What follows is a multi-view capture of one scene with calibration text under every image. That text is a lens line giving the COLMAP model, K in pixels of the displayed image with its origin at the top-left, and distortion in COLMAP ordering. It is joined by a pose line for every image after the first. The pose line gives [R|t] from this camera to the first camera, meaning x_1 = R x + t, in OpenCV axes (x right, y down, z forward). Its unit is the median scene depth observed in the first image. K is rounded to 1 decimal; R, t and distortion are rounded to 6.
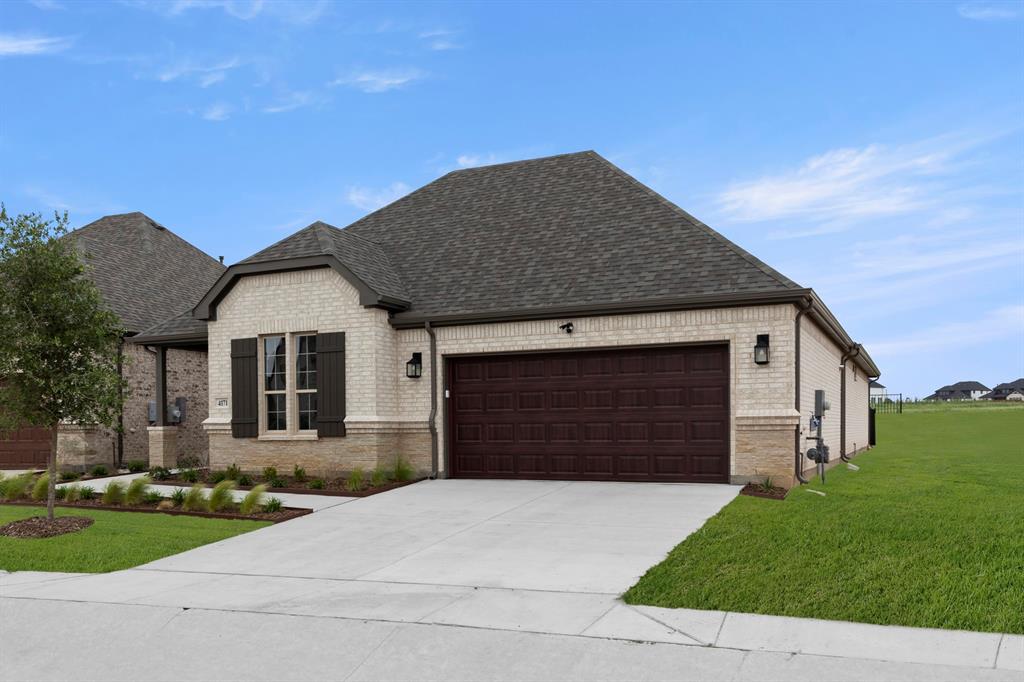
lens RADIAL K [[713.3, 0, 512.0], [0, 713.3, 341.0], [0, 0, 1]] dist [0.006794, 0.000873]
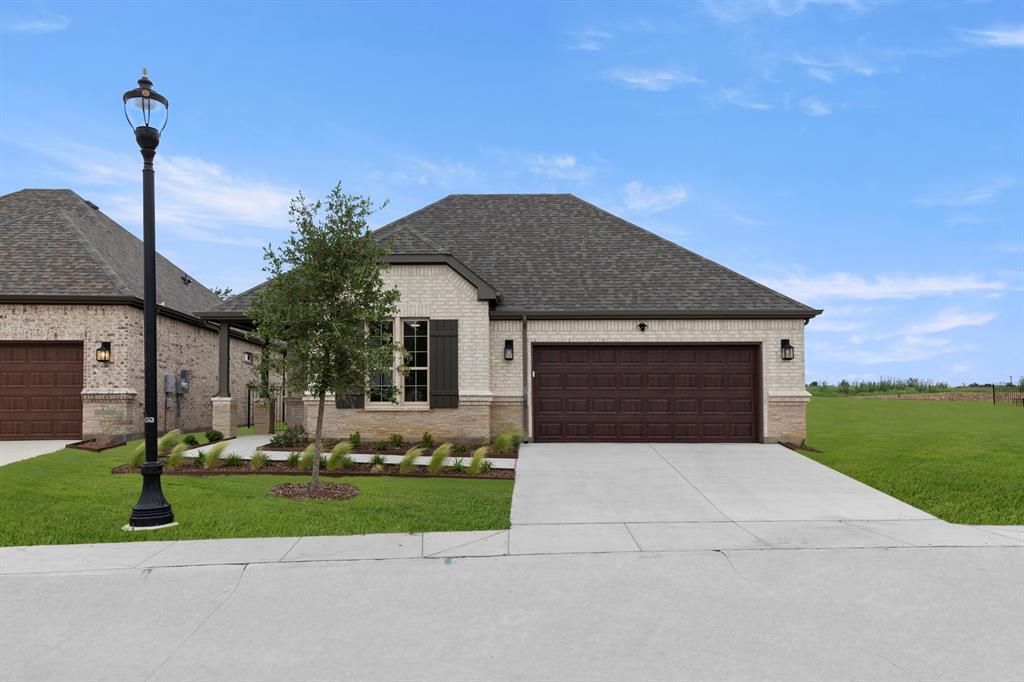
lens RADIAL K [[553.3, 0, 511.9], [0, 553.3, 317.1], [0, 0, 1]] dist [0.003087, 0.001195]
pose [[0.944042, 0.060900, 0.324154, -0.459558], [-0.049611, 0.997843, -0.042985, 0.018533], [-0.326073, 0.024498, 0.945027, 0.097968]]
